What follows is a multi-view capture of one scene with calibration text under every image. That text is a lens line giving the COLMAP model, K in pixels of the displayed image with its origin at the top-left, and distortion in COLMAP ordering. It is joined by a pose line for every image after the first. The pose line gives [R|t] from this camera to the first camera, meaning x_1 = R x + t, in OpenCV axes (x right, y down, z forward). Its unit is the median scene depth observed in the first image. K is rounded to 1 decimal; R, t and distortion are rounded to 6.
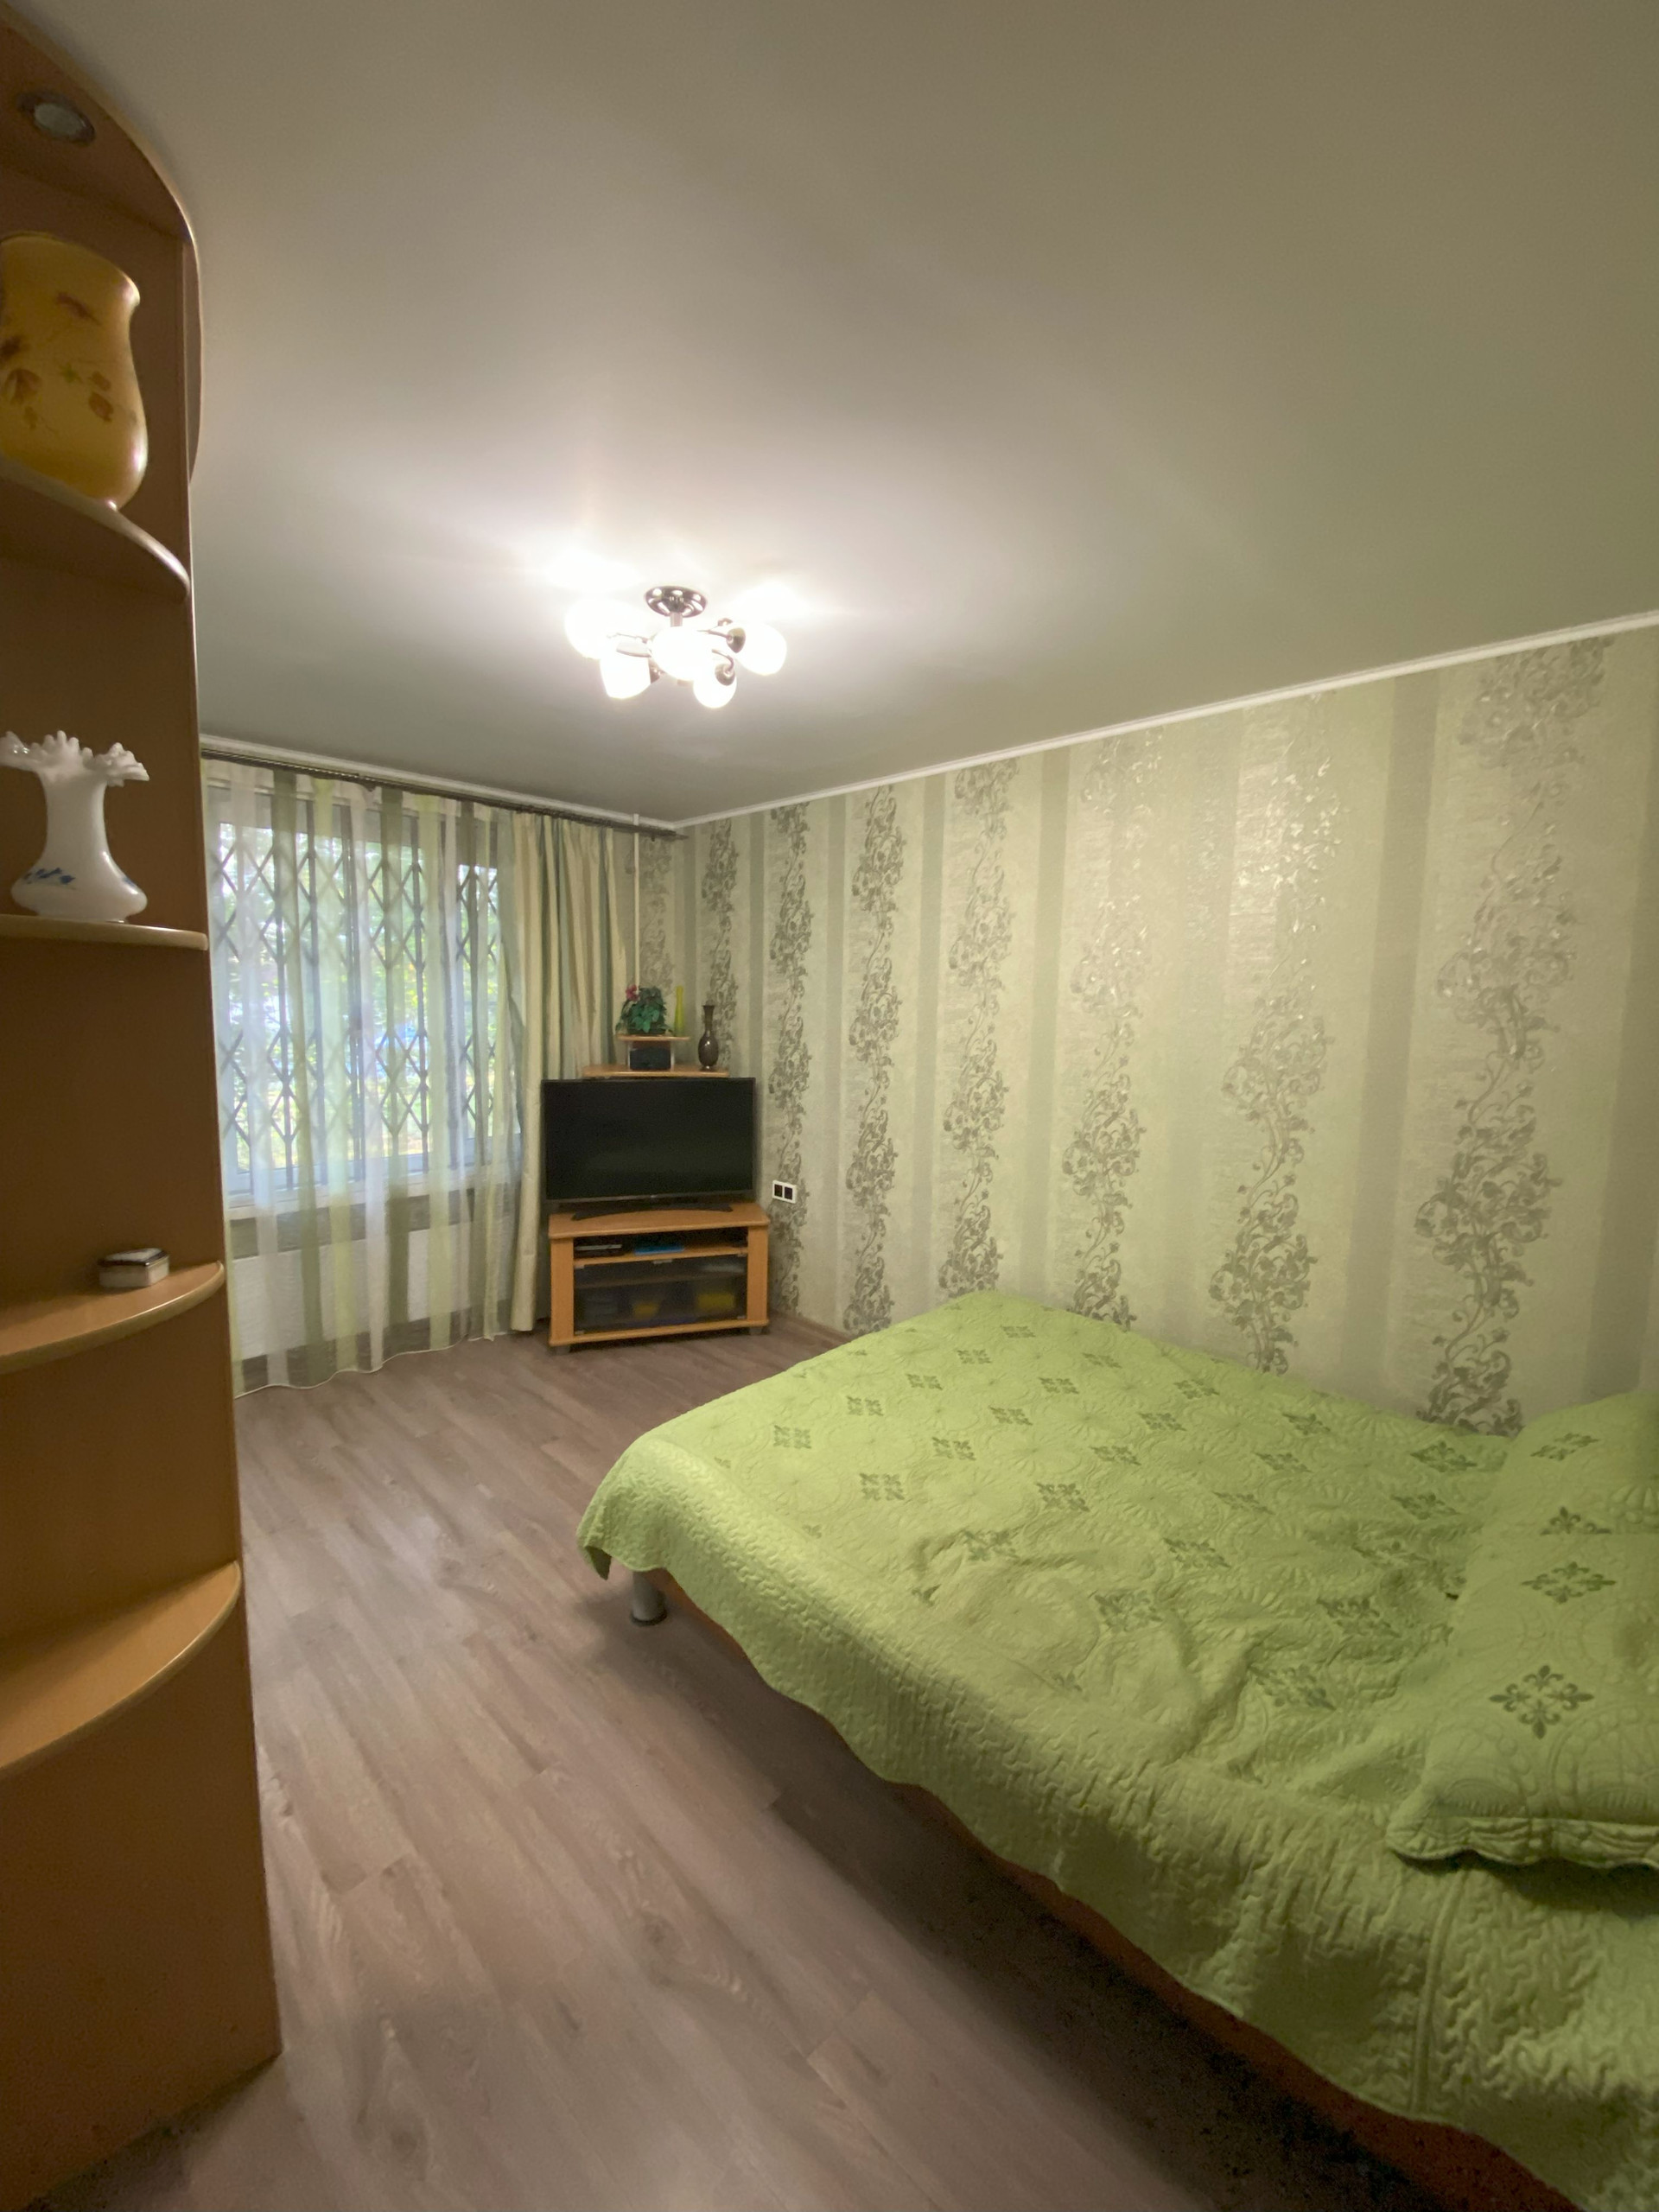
lens RADIAL K [[901.0, 0, 835.9], [0, 901.0, 1096.5], [0, 0, 1]] dist [0.006047, -0.007469]
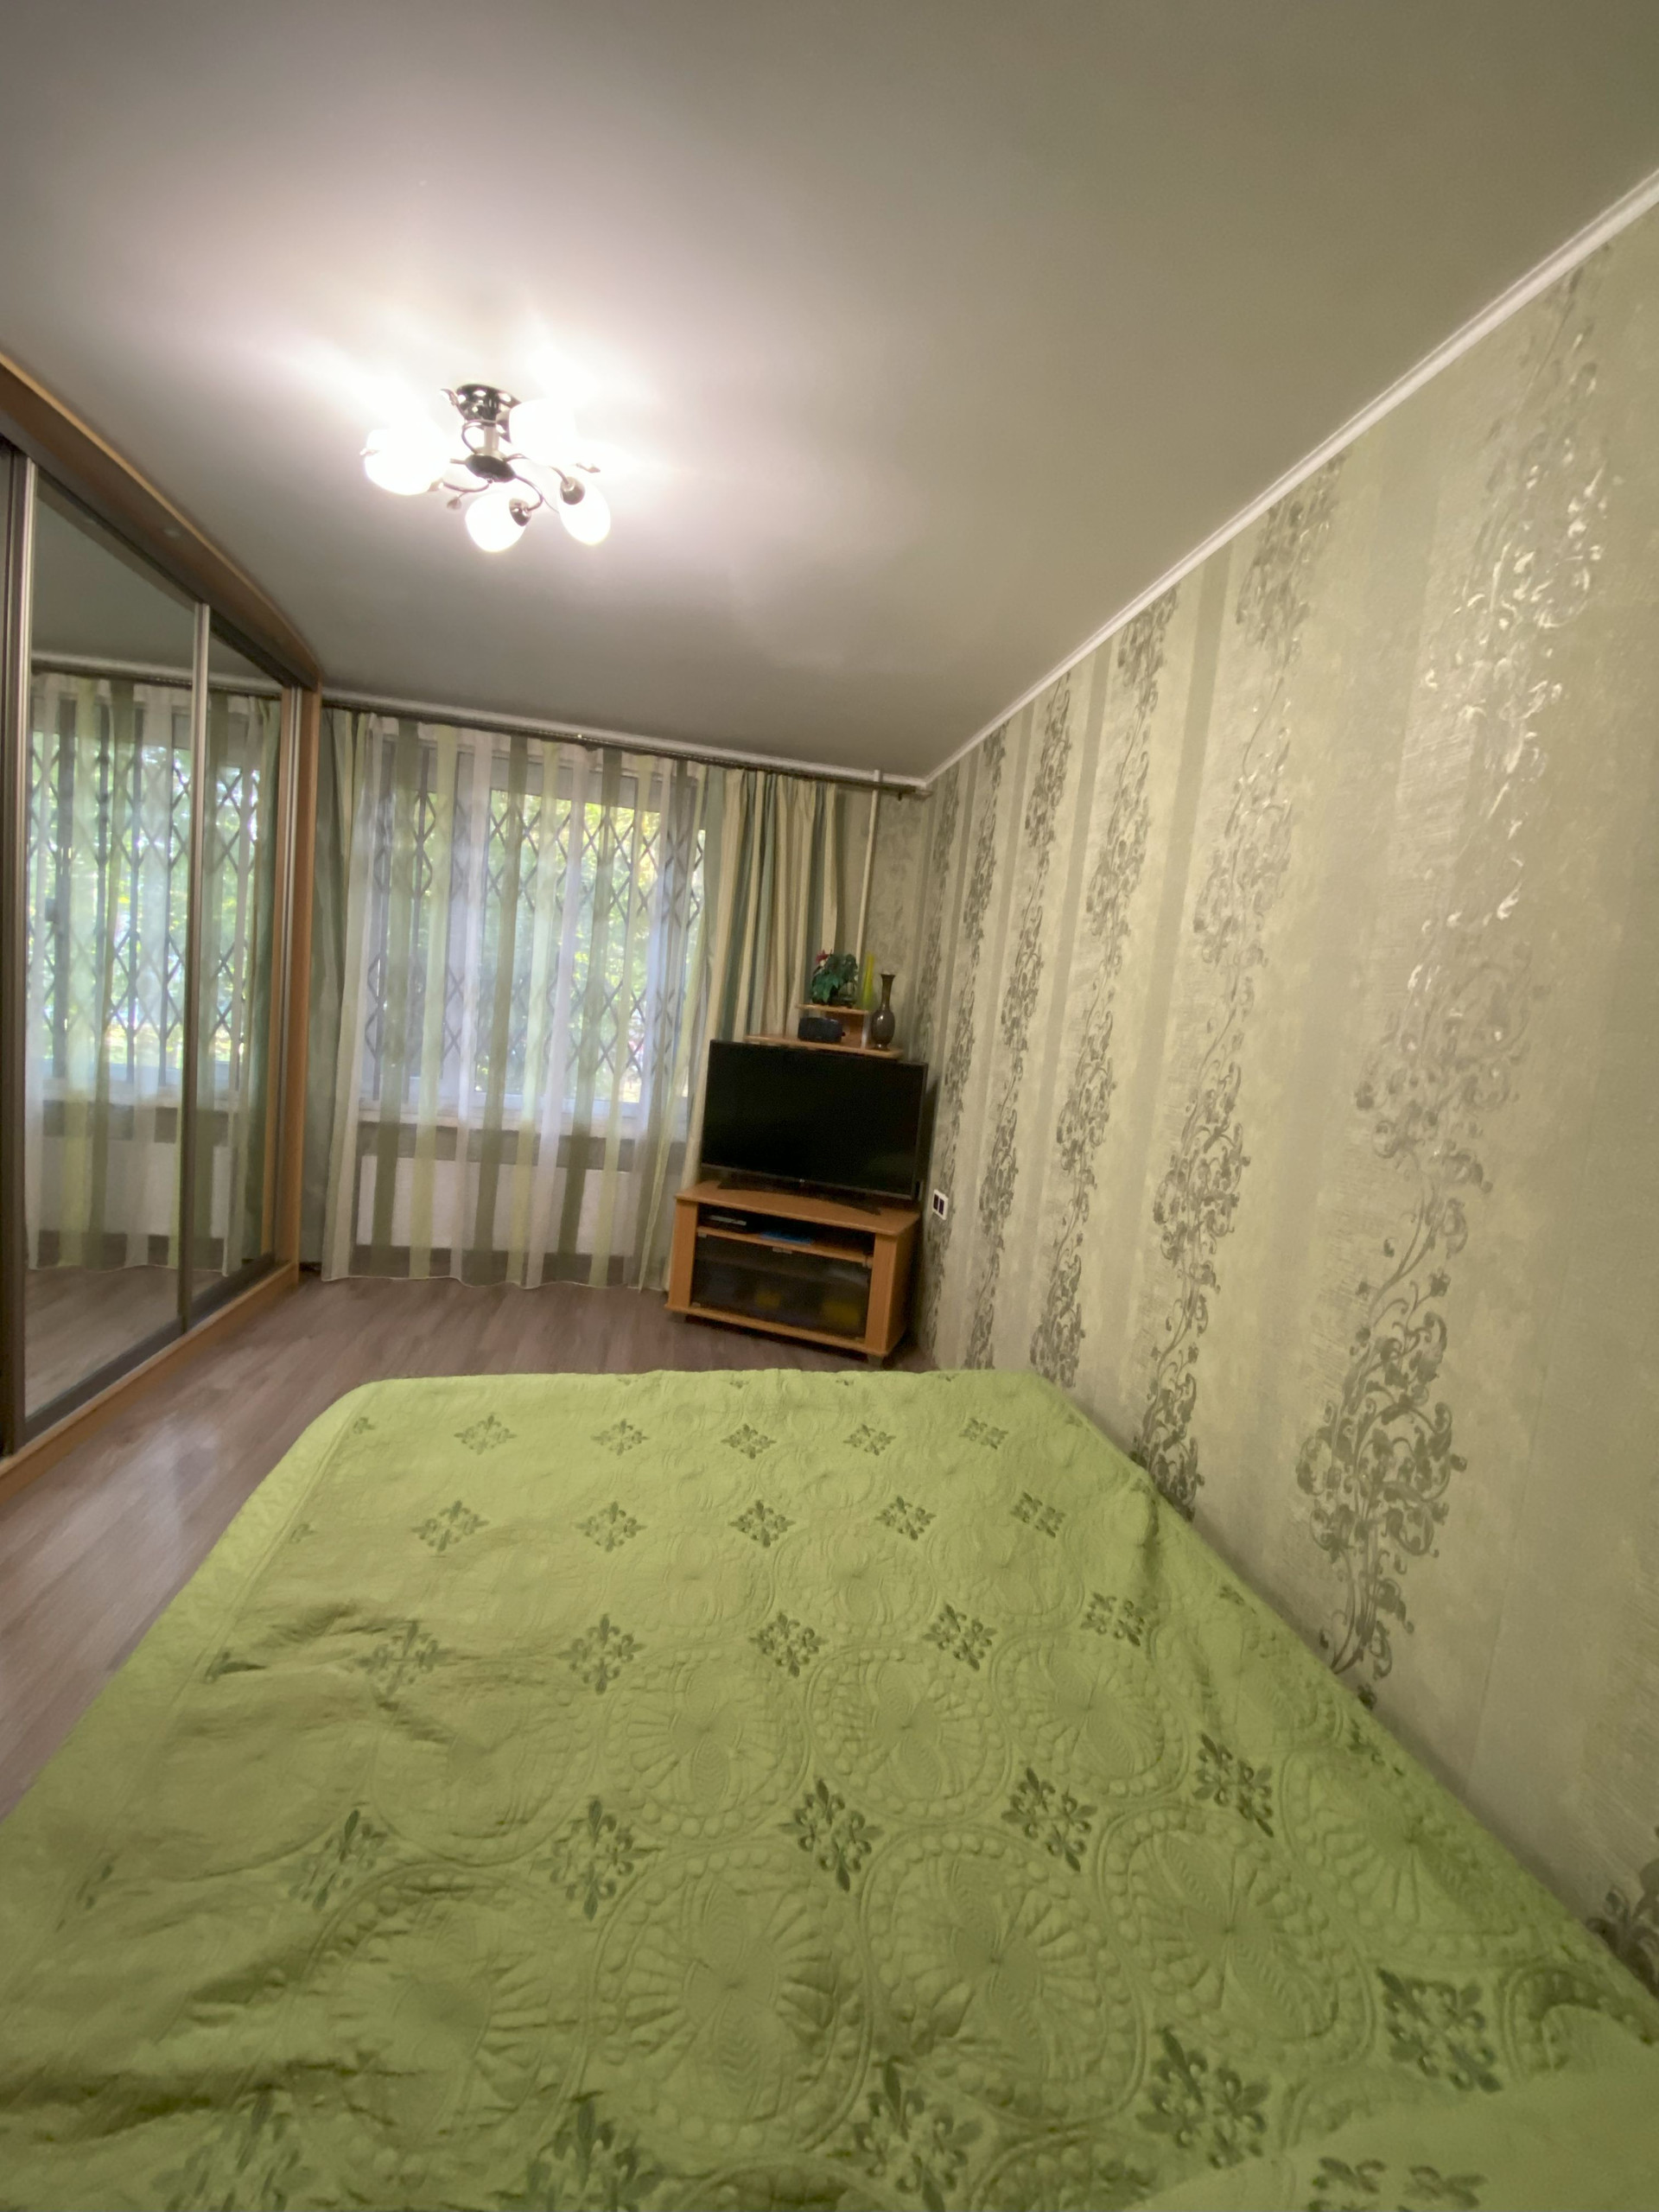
lens RADIAL K [[901.0, 0, 826.8], [0, 901.0, 1102.5], [0, 0, 1]] dist [0.006047, -0.007469]
pose [[0.812450, 0.118348, -0.570893, 0.402187], [-0.141102, 0.989985, 0.004423, 0.031934], [0.565699, 0.076960, 0.821013, 0.332689]]
